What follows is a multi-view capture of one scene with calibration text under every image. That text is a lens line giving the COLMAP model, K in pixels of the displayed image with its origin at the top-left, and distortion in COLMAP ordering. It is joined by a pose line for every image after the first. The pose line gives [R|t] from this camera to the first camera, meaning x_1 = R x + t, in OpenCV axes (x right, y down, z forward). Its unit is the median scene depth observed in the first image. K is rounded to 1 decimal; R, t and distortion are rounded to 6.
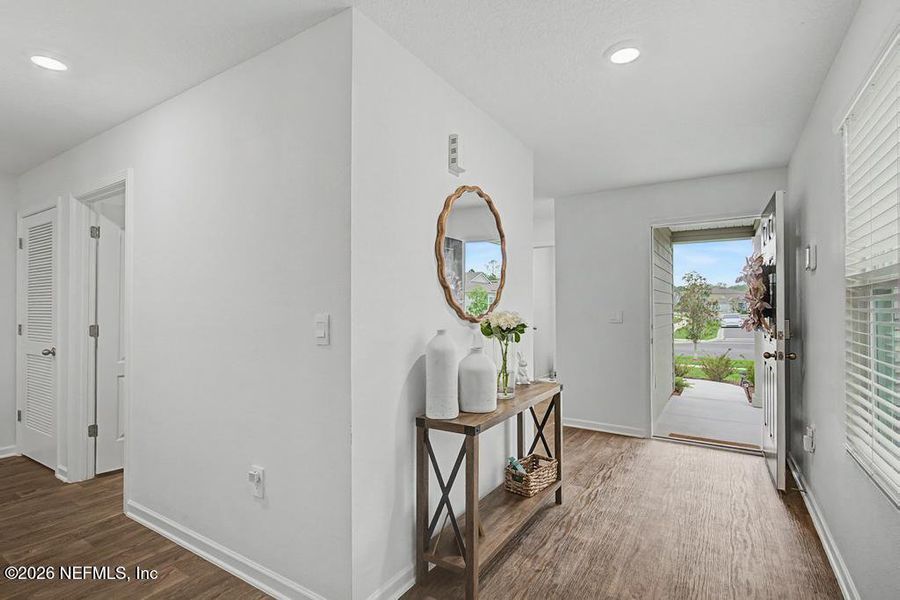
lens RADIAL K [[427.3, 0, 465.4], [0, 427.3, 305.0], [0, 0, 1]] dist [0.000249, 0.000062]
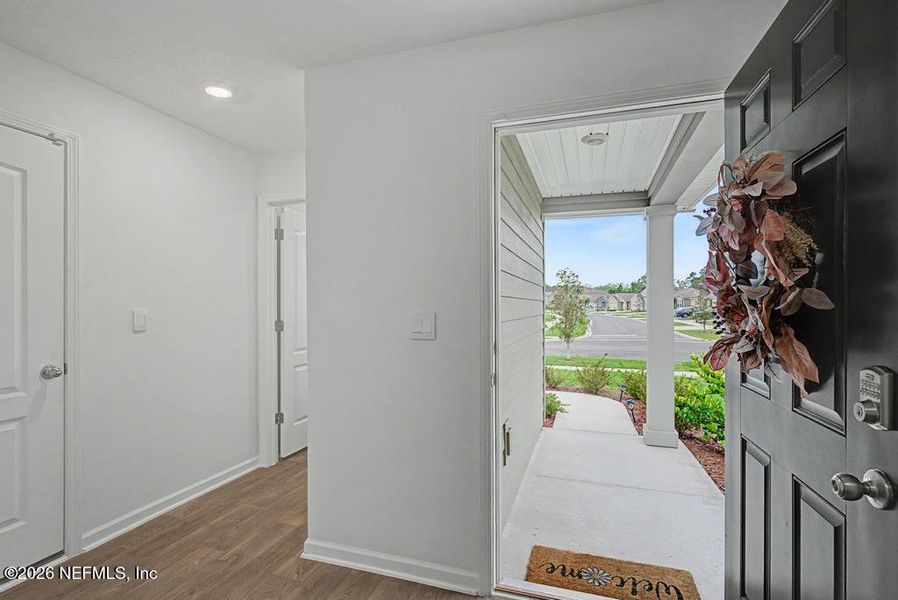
lens RADIAL K [[425.1, 0, 450.6], [0, 425.1, 308.6], [0, 0, 1]] dist [0.001218, 0.000325]
pose [[0.974308, -0.000931, 0.225218, 0.119519], [-0.001965, 0.999918, 0.012634, 0.001161], [-0.225212, -0.012752, 0.974226, 0.235737]]
